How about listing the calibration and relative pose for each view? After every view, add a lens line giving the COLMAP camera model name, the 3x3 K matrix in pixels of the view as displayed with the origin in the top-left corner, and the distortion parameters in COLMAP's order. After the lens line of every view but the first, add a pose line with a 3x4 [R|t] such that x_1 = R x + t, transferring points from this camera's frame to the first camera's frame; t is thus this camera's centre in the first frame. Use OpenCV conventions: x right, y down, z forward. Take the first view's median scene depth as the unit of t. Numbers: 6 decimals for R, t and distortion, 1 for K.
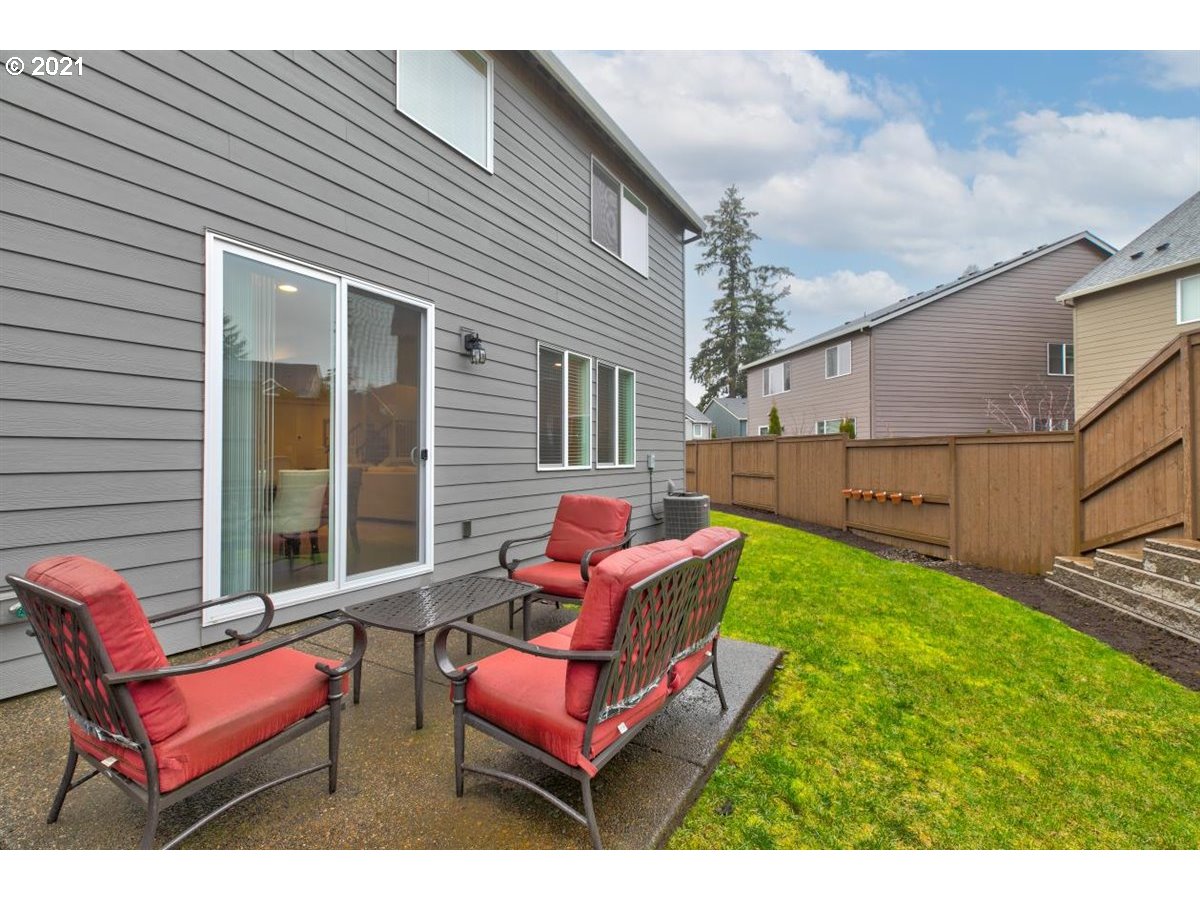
lens RADIAL K [[536.9, 0, 600.1], [0, 536.9, 449.9], [0, 0, 1]] dist [0.002381, 0.000631]
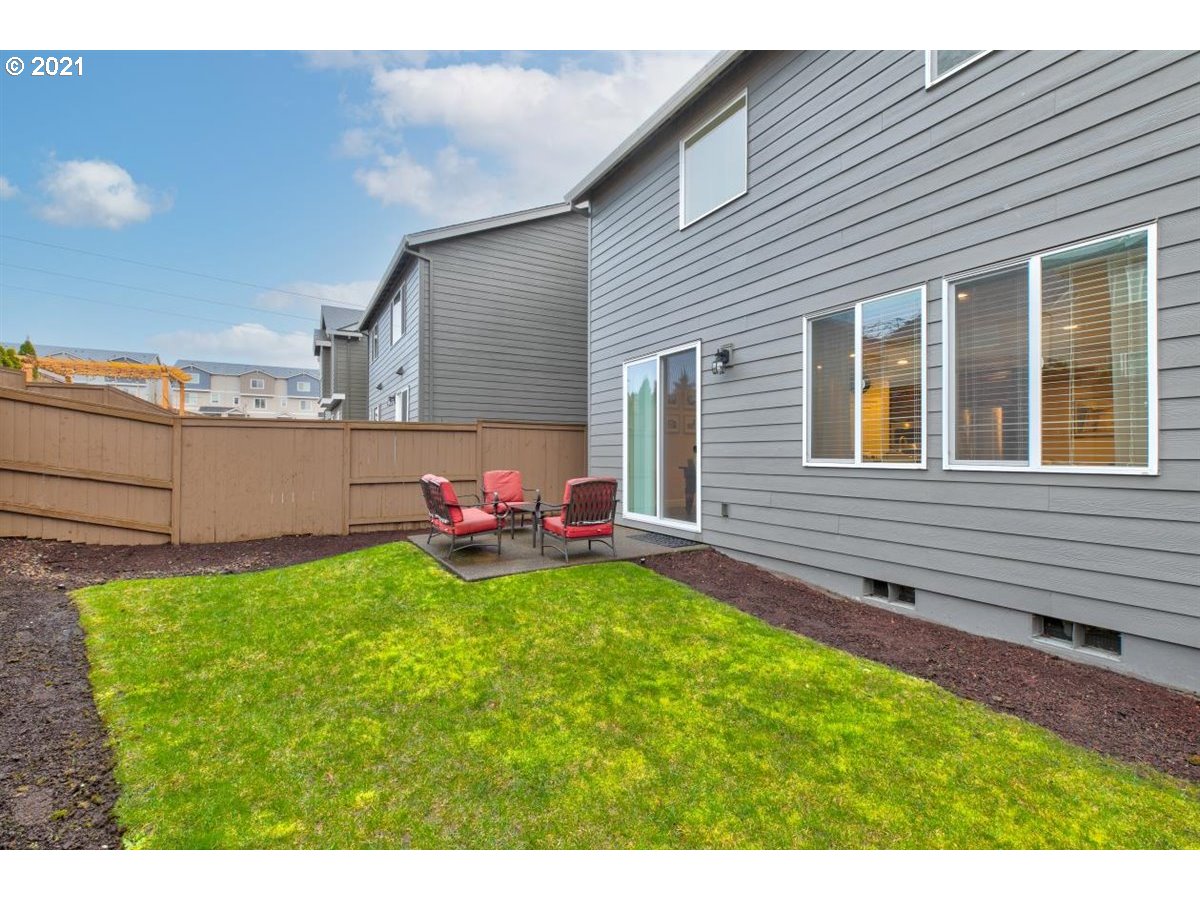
lens RADIAL K [[536.9, 0, 600.1], [0, 536.9, 449.9], [0, 0, 1]] dist [0.002381, 0.000631]
pose [[-0.500040, -0.007185, -0.865972, 0.948794], [0.009790, 0.999855, -0.013948, 0.025600], [0.865947, -0.015453, -0.499897, 1.360532]]
